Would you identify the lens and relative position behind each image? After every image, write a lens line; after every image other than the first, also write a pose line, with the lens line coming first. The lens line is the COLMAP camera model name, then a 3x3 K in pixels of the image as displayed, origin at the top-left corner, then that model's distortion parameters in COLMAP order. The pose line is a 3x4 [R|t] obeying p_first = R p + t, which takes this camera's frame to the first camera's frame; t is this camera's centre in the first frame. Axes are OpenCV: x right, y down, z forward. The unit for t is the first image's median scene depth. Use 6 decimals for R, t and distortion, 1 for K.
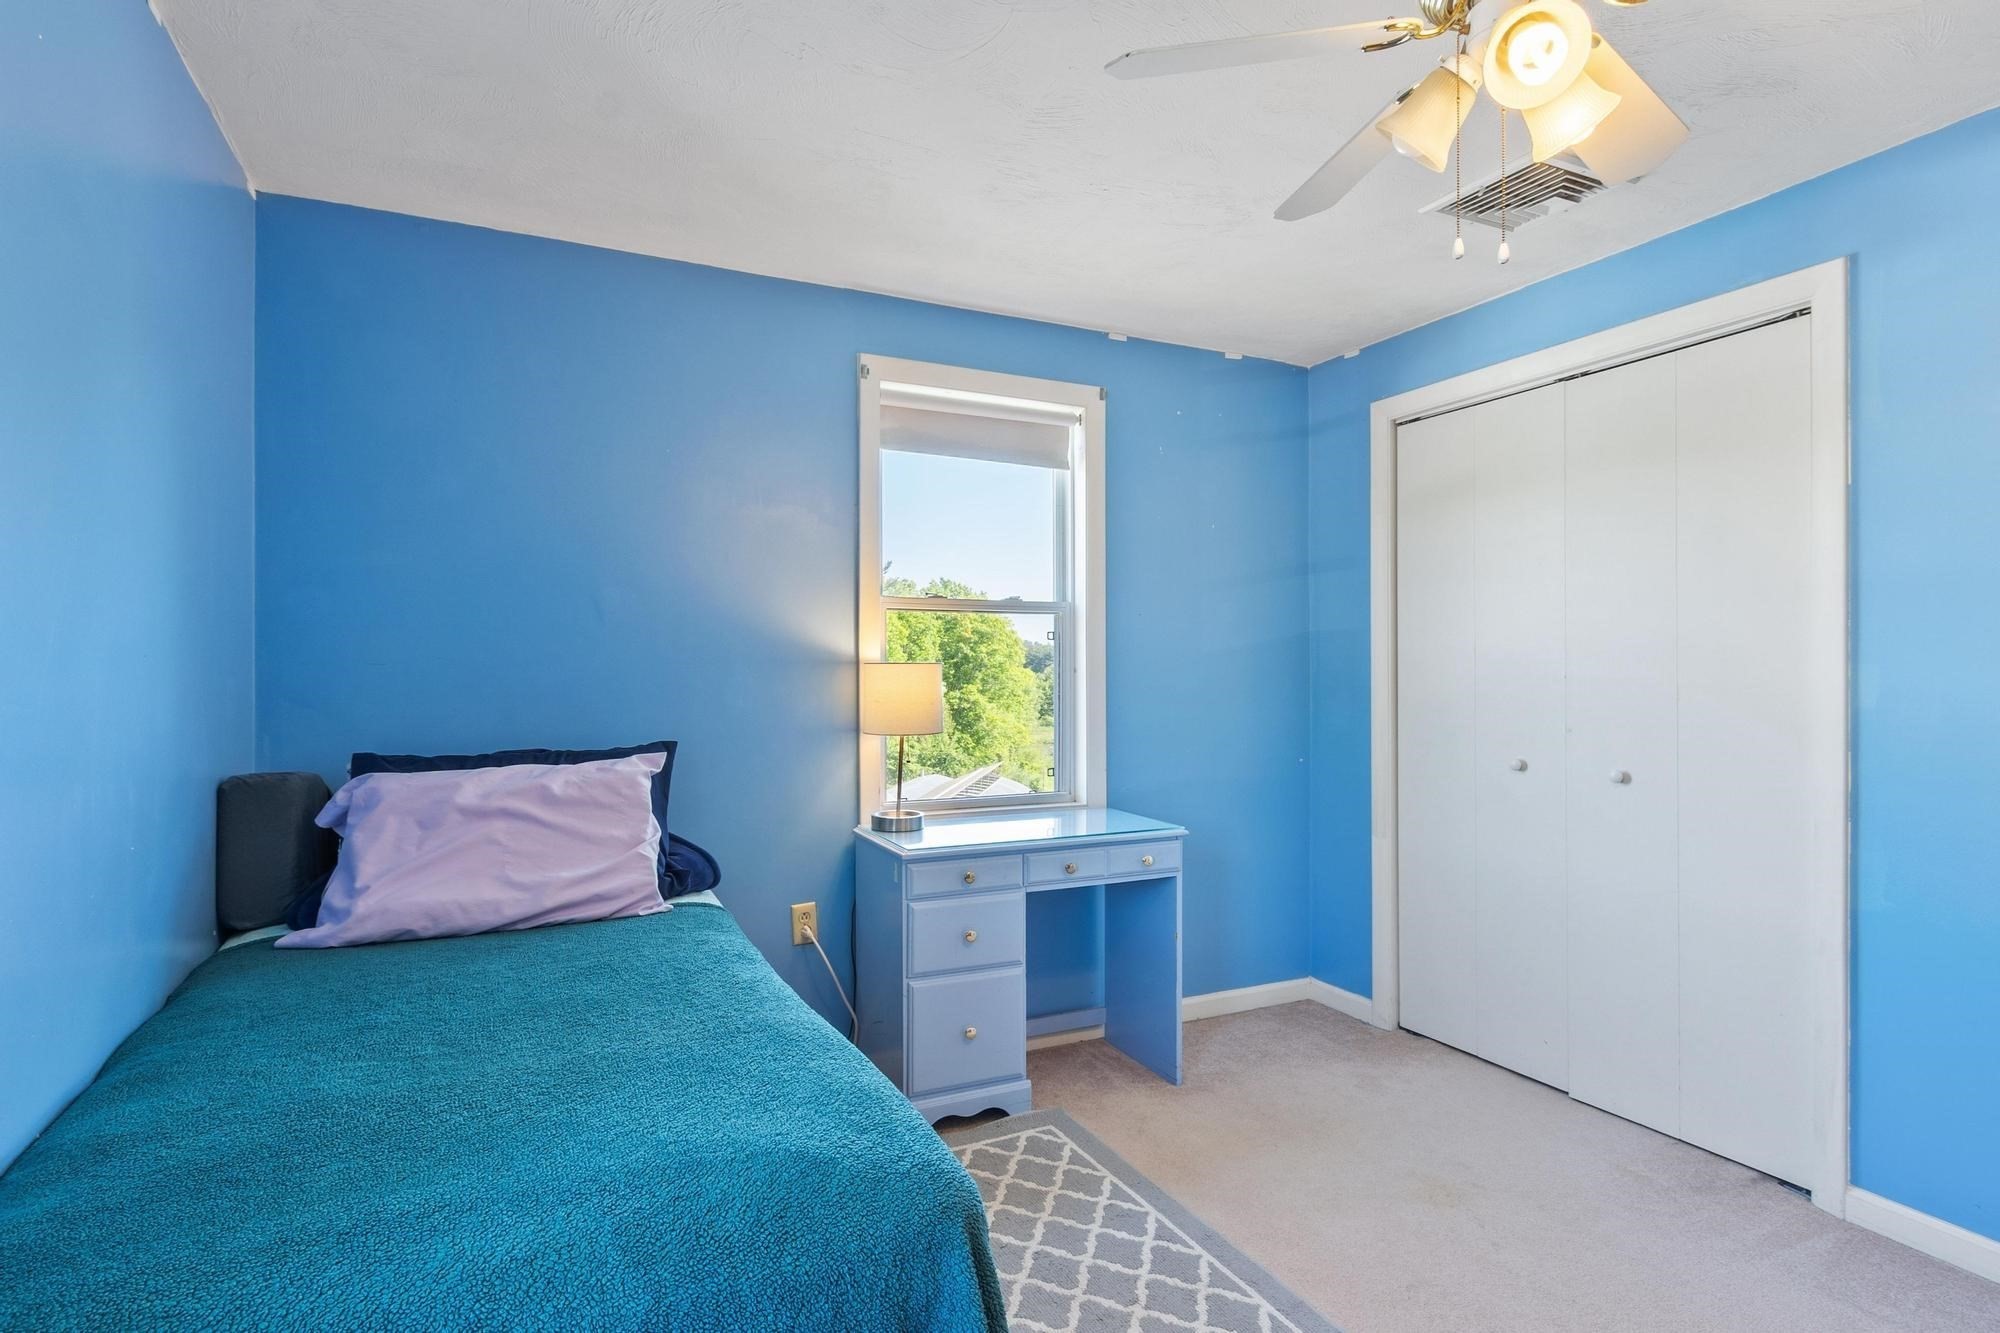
lens RADIAL K [[1023.7, 0, 986.9], [0, 1023.7, 668.3], [0, 0, 1]] dist [0.002233, -0.002107]
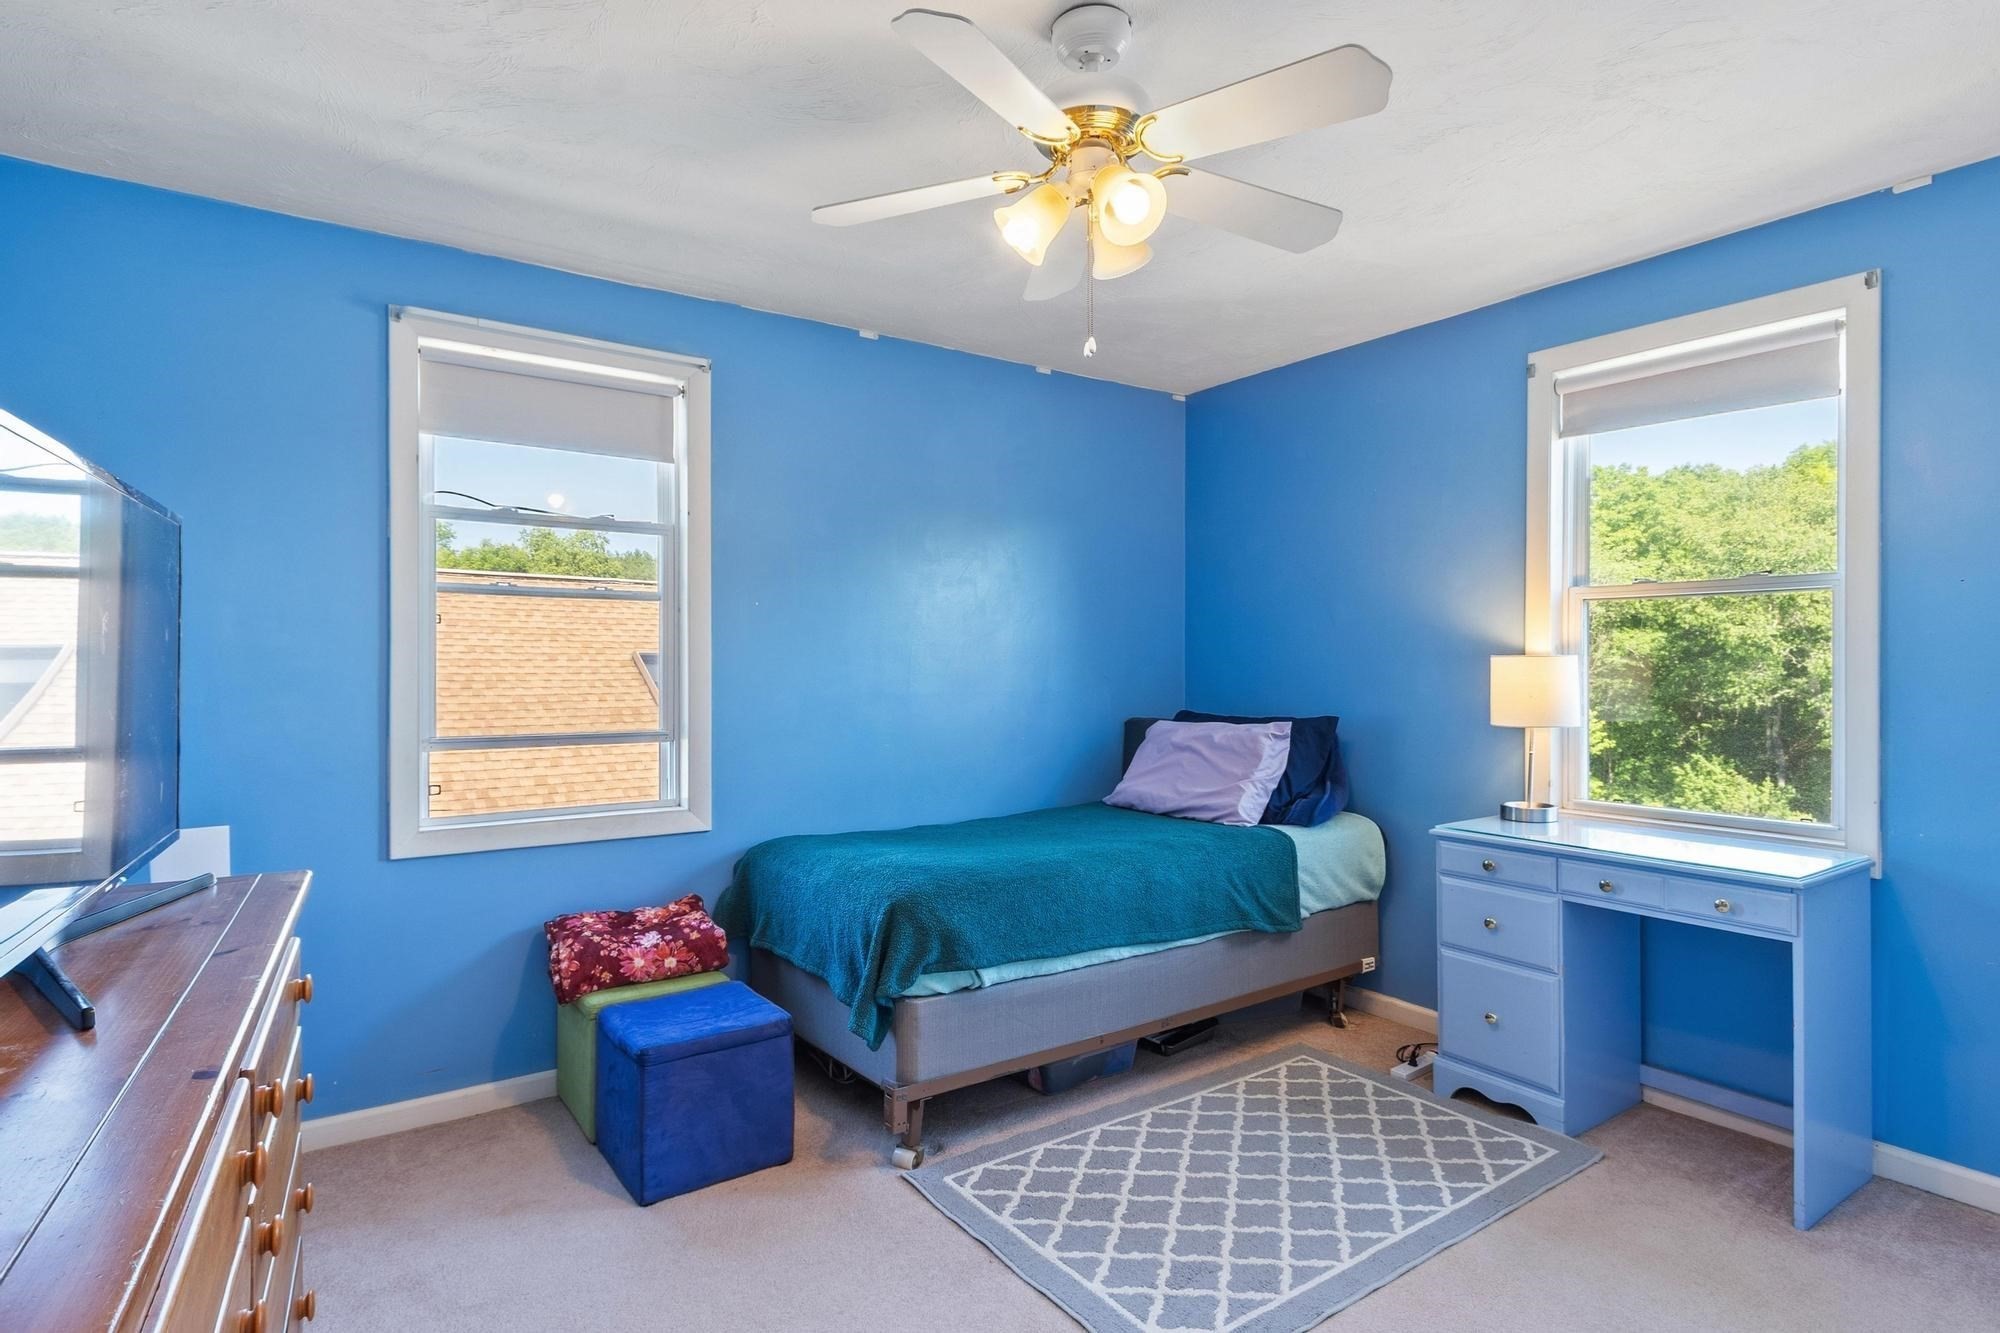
lens RADIAL K [[1023.7, 0, 981.1], [0, 1023.7, 664.8], [0, 0, 1]] dist [0.002233, -0.002107]
pose [[0.151634, 0.002055, -0.988435, 0.932636], [-0.000892, 0.999998, 0.001942, 0.002013], [0.988436, 0.000587, 0.151636, 0.349299]]
